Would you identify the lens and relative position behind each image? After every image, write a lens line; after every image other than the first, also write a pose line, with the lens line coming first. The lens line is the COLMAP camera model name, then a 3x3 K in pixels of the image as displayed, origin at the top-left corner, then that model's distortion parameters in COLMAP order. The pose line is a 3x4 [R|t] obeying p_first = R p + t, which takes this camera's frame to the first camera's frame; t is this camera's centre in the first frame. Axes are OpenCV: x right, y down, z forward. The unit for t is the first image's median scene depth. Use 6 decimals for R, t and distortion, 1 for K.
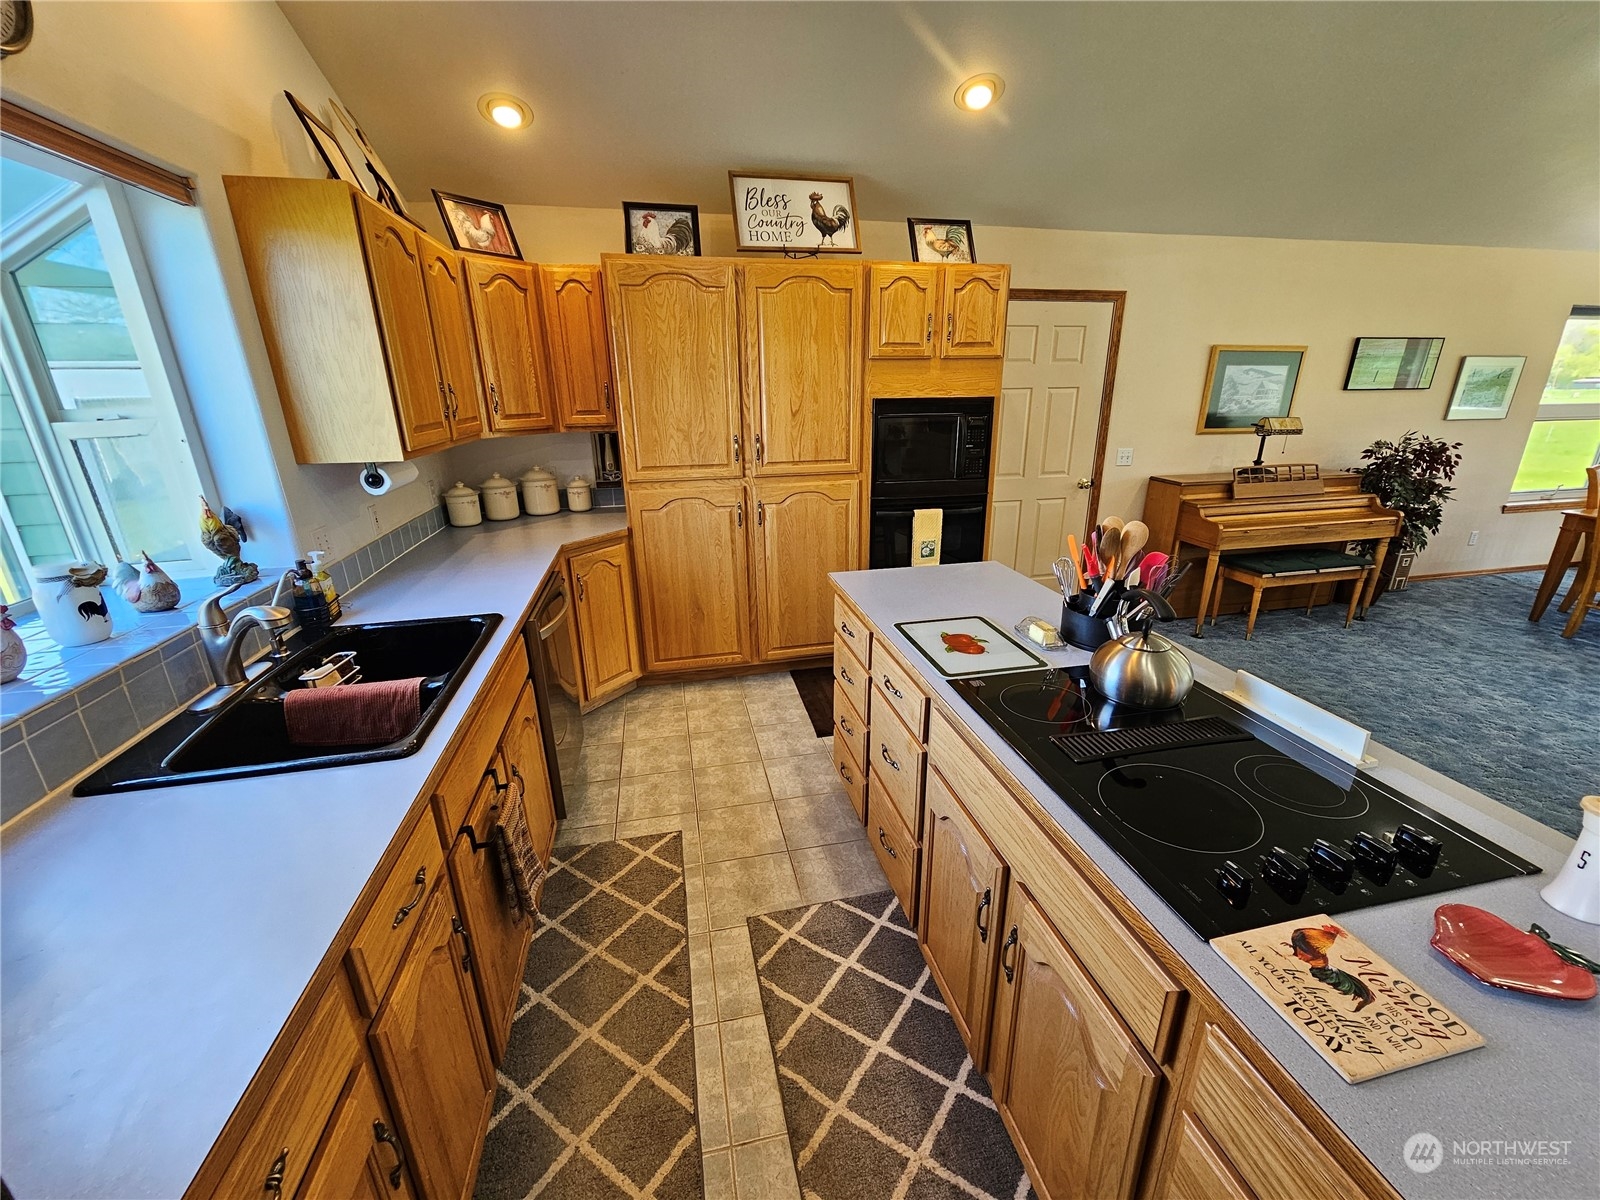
lens RADIAL K [[653.0, 0, 804.7], [0, 653.0, 605.6], [0, 0, 1]] dist [0.000722, -0.000365]
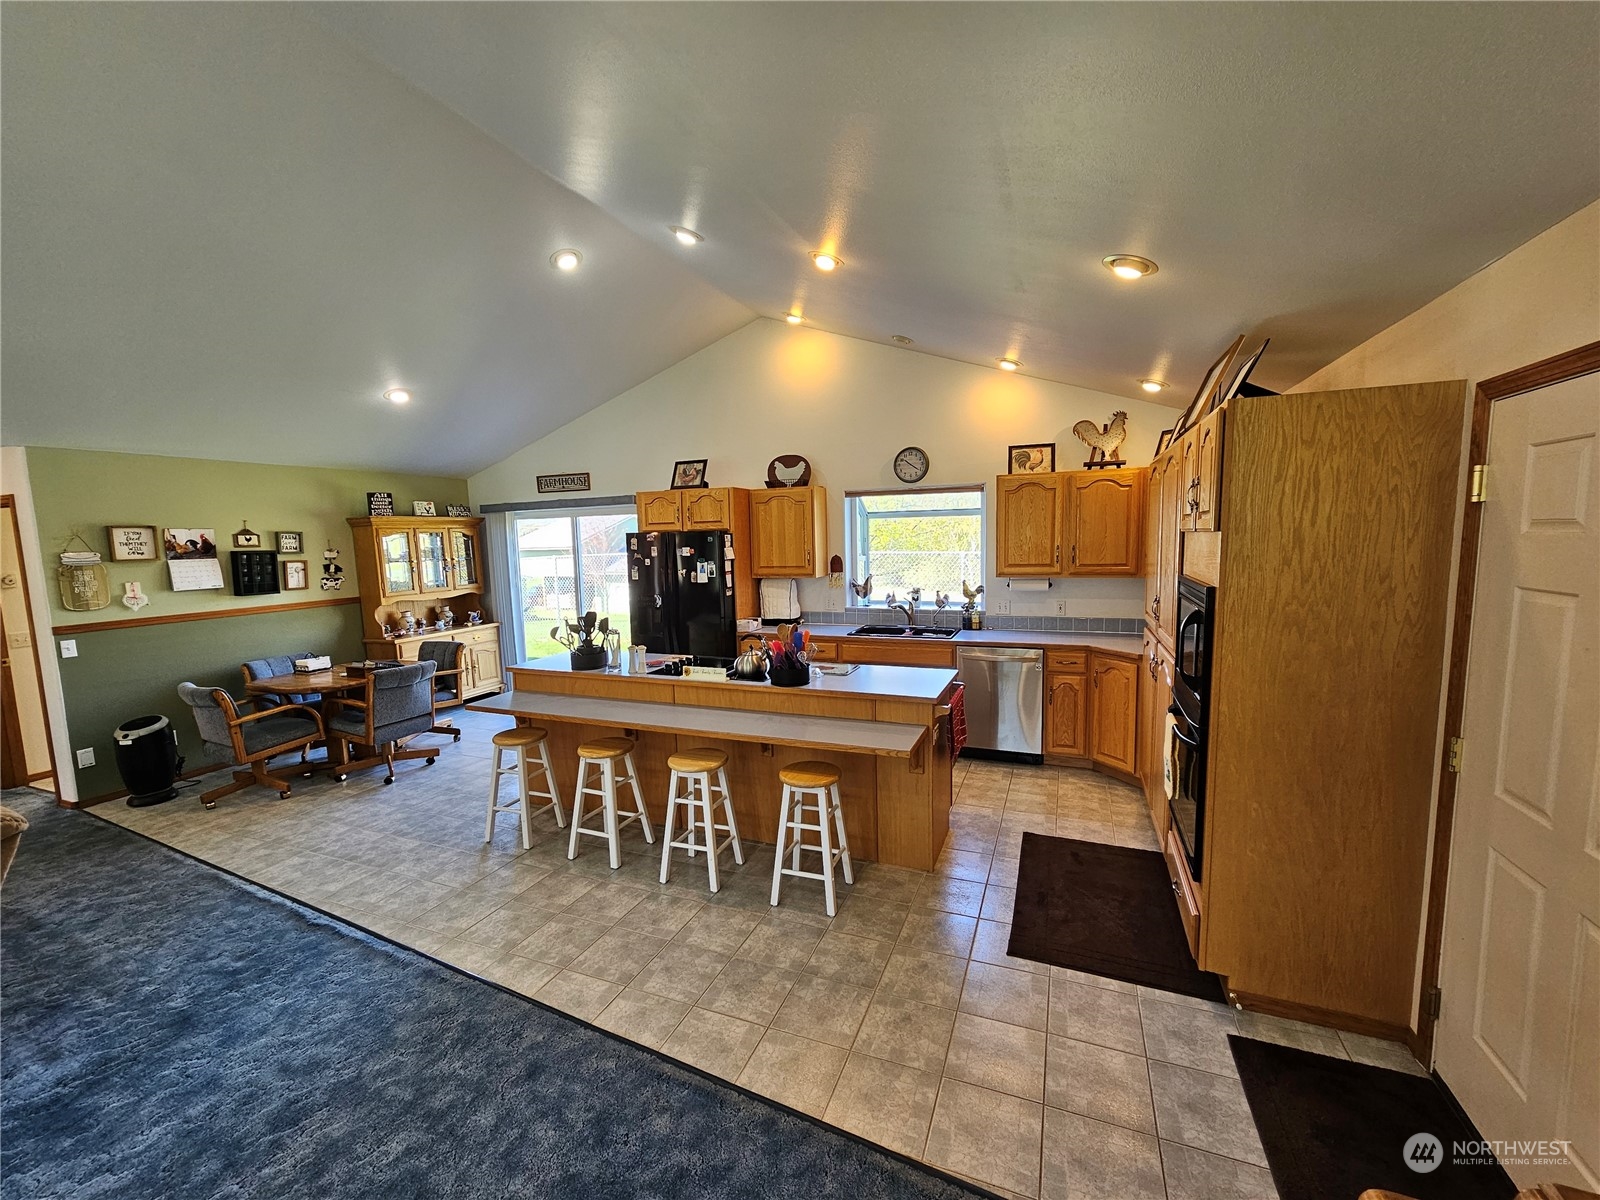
lens RADIAL K [[653.0, 0, 804.7], [0, 653.0, 605.6], [0, 0, 1]] dist [0.000722, -0.000365]
pose [[-0.563571, 0.114333, -0.818117, 1.169745], [-0.235745, 0.926929, 0.291935, -0.438092], [0.791715, 0.357393, -0.495437, 1.105820]]
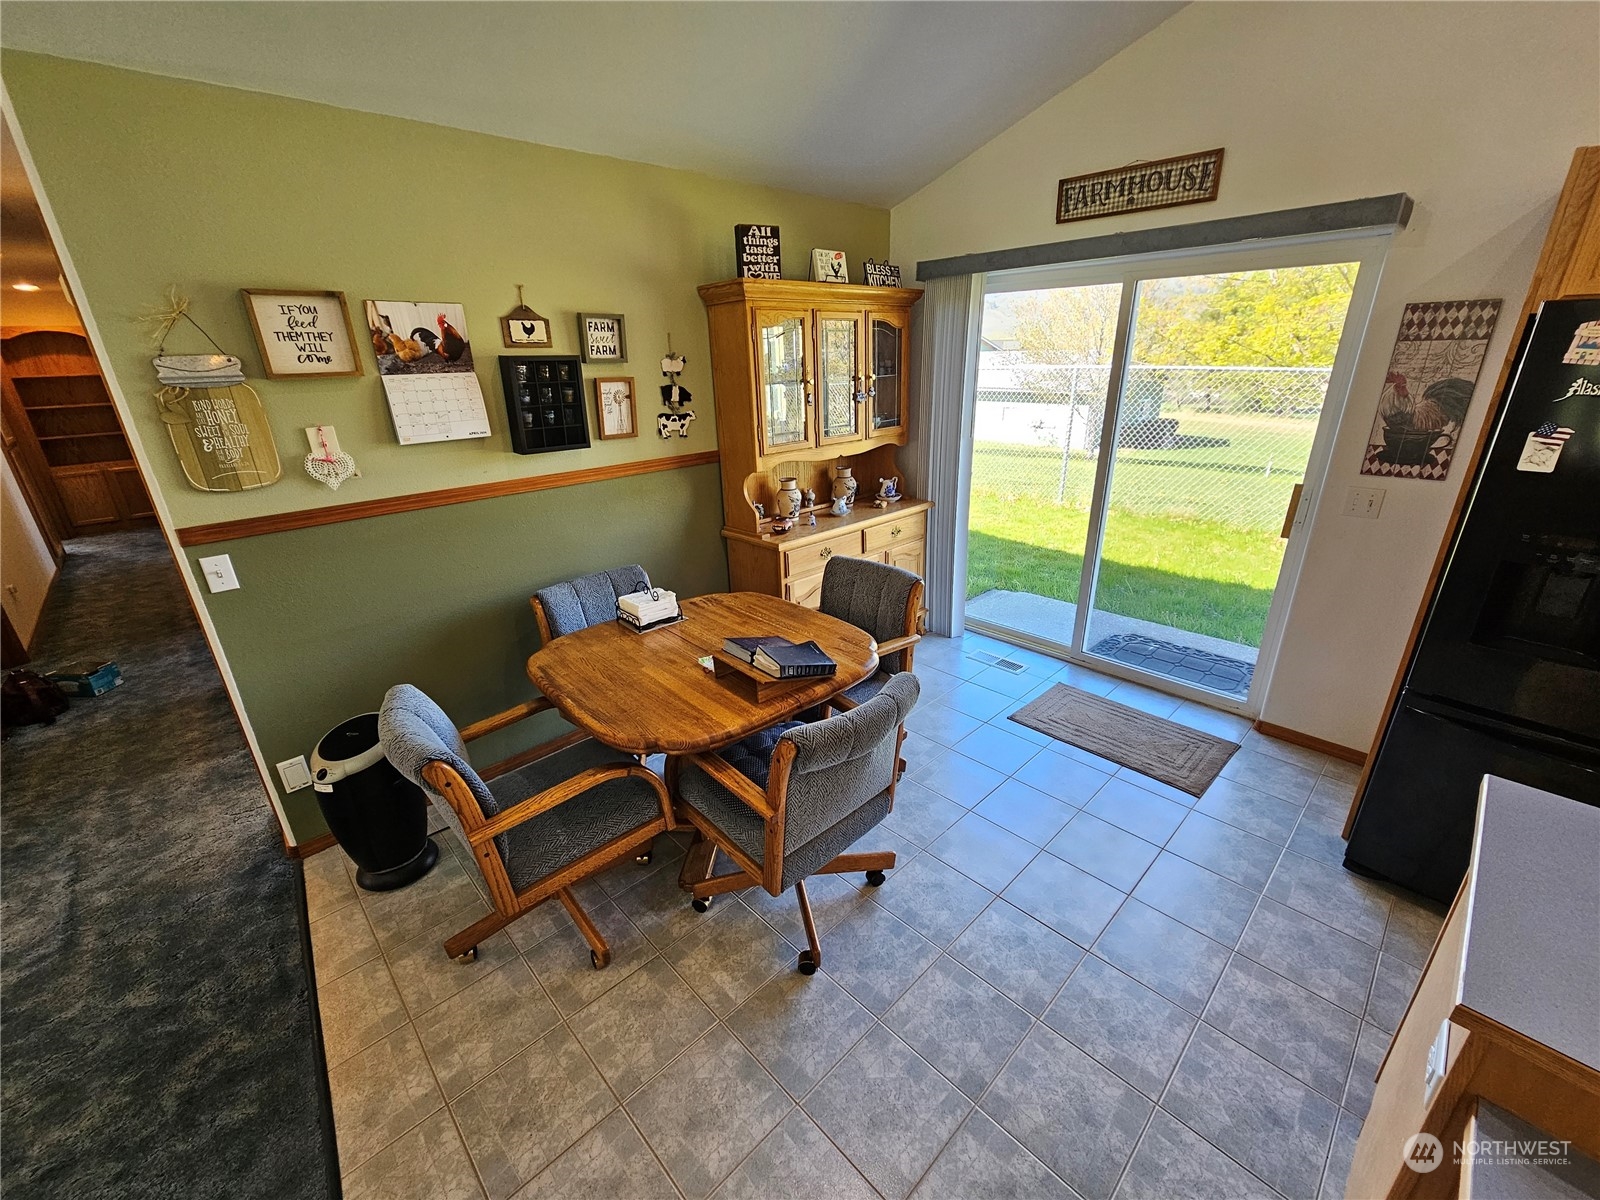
lens RADIAL K [[653.0, 0, 804.7], [0, 653.0, 605.6], [0, 0, 1]] dist [0.000722, -0.000365]
pose [[-0.851853, 0.217697, -0.476397, 0.741187], [-0.139523, 0.782361, 0.606996, -0.027105], [0.504856, 0.583540, -0.636083, -0.071475]]
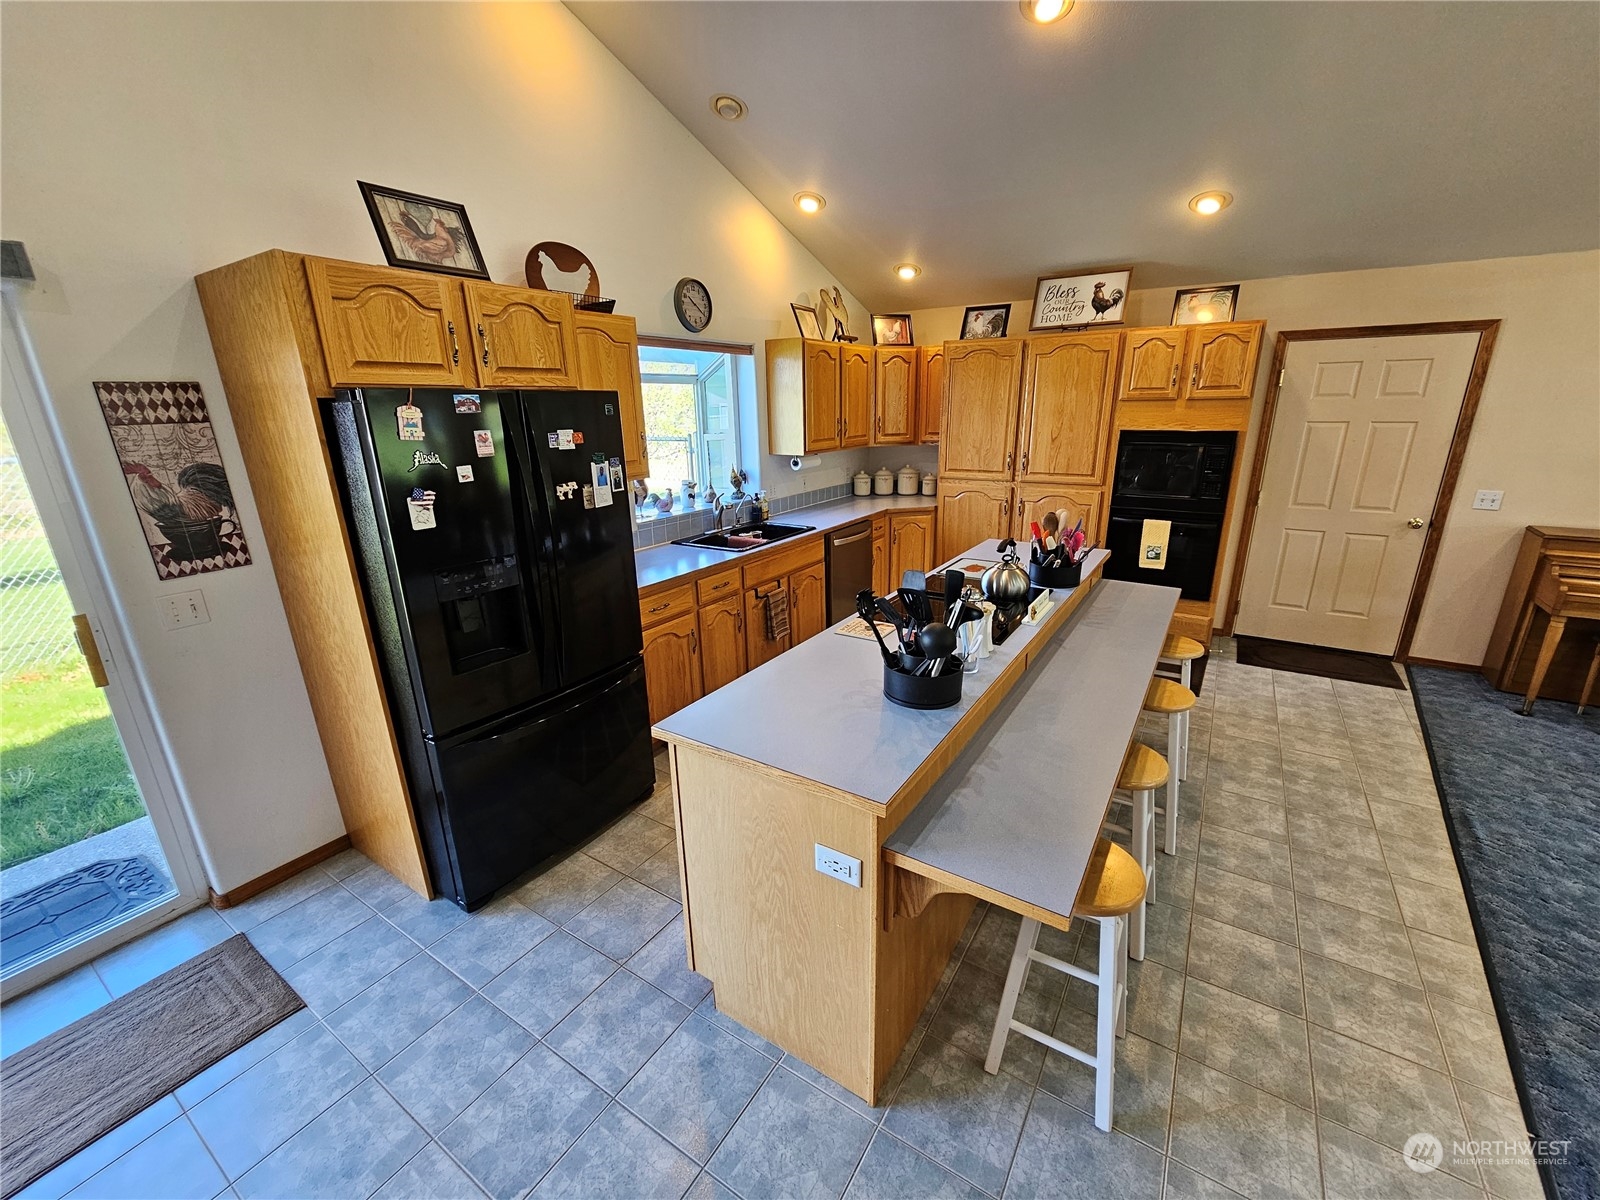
lens RADIAL K [[651.9, 0, 805.0], [0, 651.9, 605.7], [0, 0, 1]] dist [0.005376, -0.003215]
pose [[0.706093, 0.211335, -0.675848, 0.654213], [-0.219205, 0.972779, 0.075169, 0.070426], [0.673337, 0.095073, 0.733198, -0.375218]]
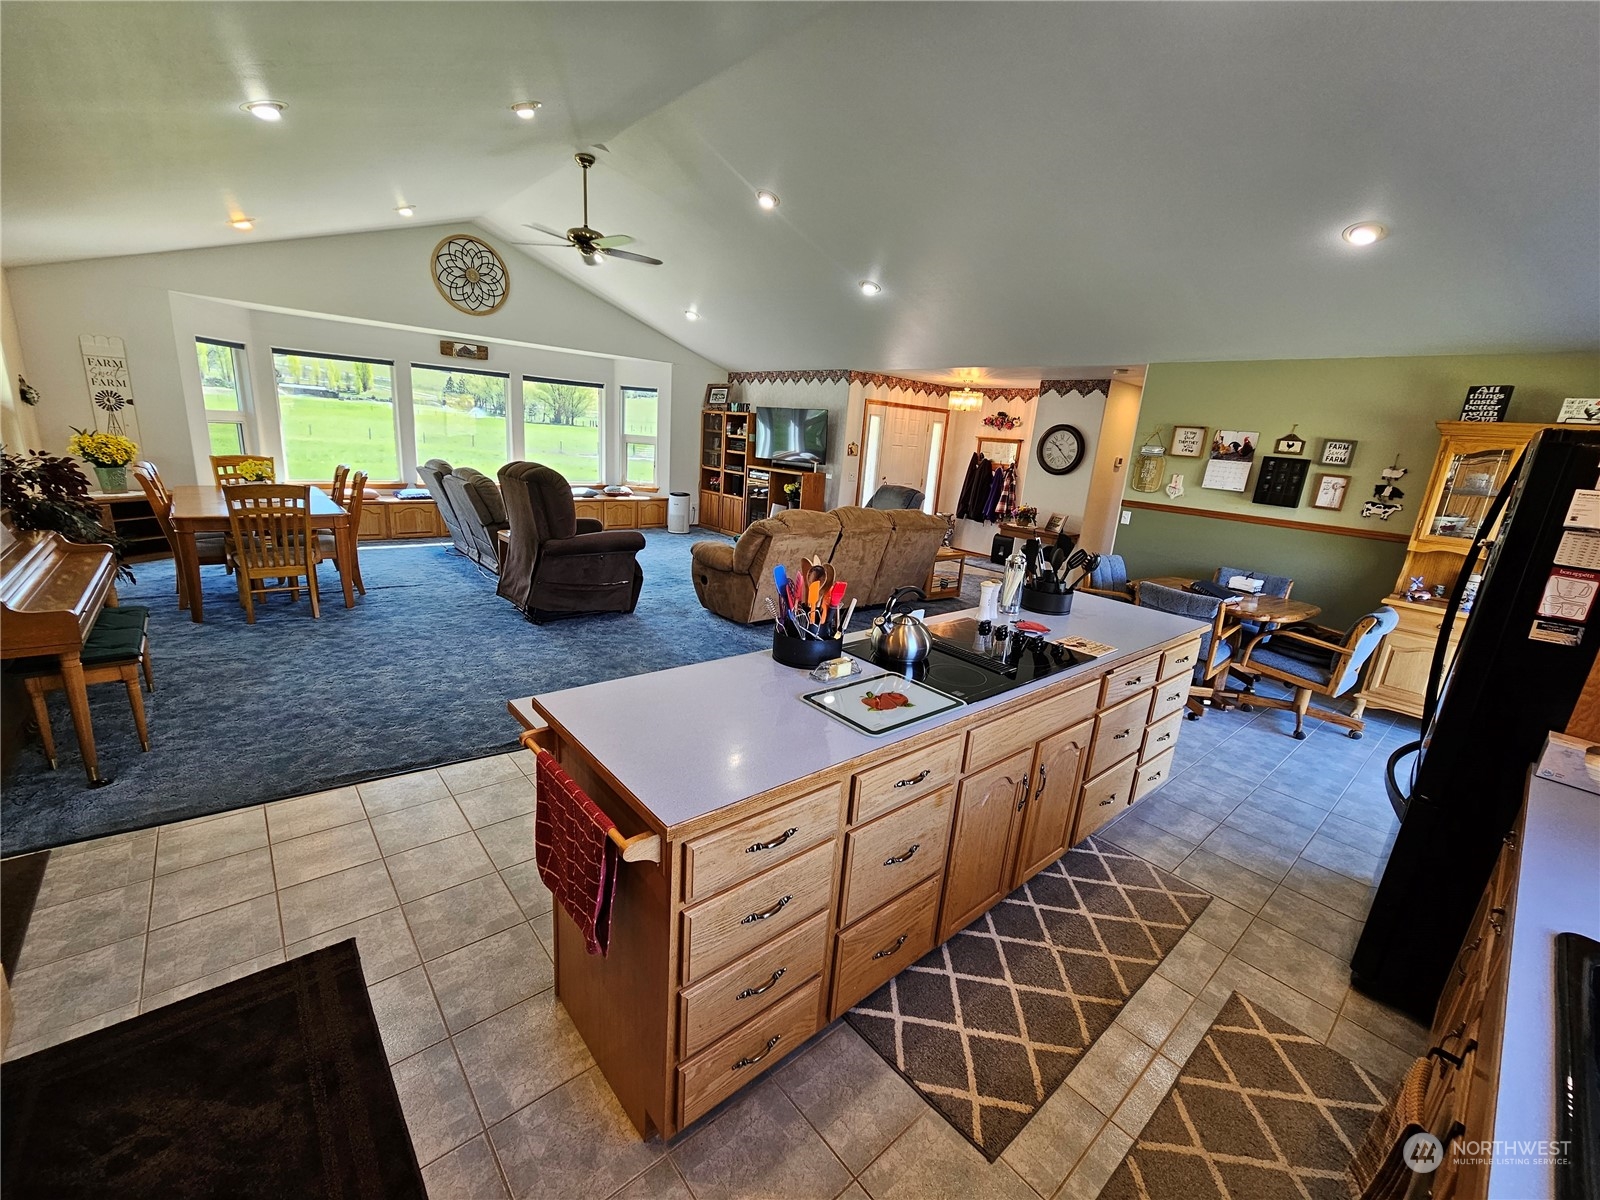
lens RADIAL K [[654.5, 0, 805.6], [0, 654.5, 603.2], [0, 0, 1]] dist [0.000247, -0.000537]
pose [[-0.480848, -0.248653, 0.840807, -0.294496], [0.212742, 0.897204, 0.386996, -0.282792], [-0.850603, 0.364962, -0.378520, 0.800483]]
